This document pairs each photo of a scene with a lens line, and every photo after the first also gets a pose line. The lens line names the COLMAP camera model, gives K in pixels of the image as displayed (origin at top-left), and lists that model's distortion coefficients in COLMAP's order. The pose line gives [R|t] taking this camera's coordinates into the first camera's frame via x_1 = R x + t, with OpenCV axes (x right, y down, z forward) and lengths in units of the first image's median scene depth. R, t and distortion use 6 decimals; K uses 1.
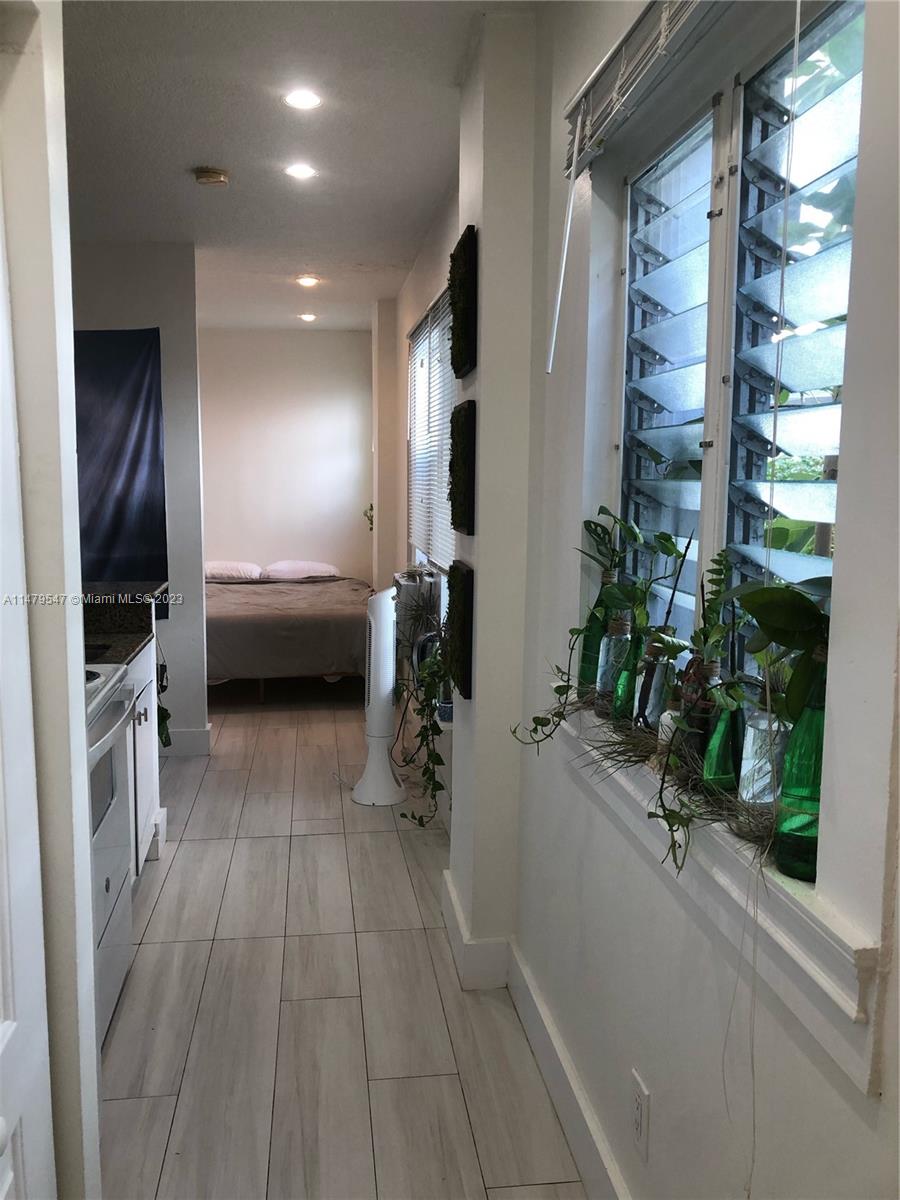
lens RADIAL K [[980.5, 0, 450.0], [0, 980.5, 600.0], [0, 0, 1]] dist [-0.000319, 0.002349]
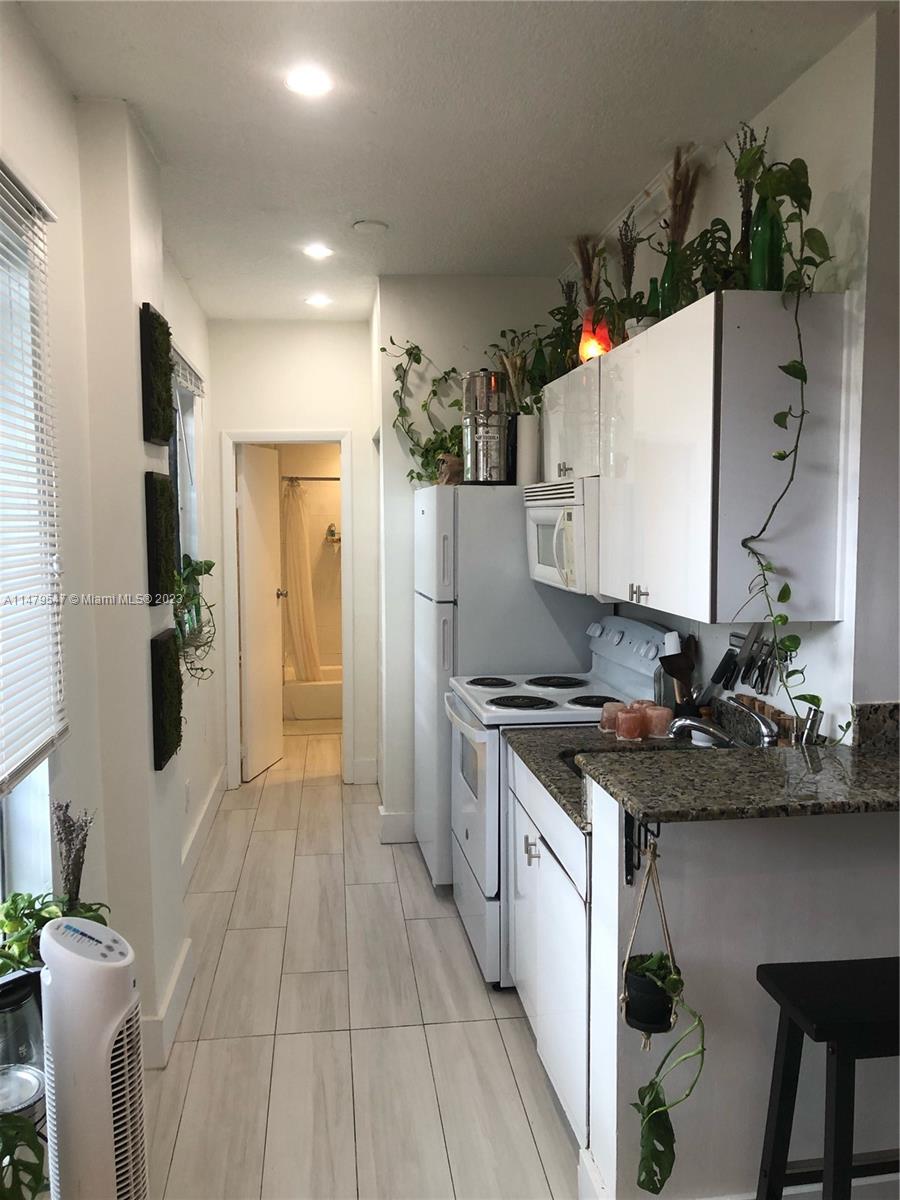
lens RADIAL K [[980.5, 0, 450.0], [0, 980.5, 600.0], [0, 0, 1]] dist [-0.000319, 0.002349]
pose [[-0.999820, -0.014127, 0.012674, -0.291739], [-0.011101, 0.976930, 0.213271, -0.286147], [-0.015395, 0.213092, -0.976911, 1.977809]]
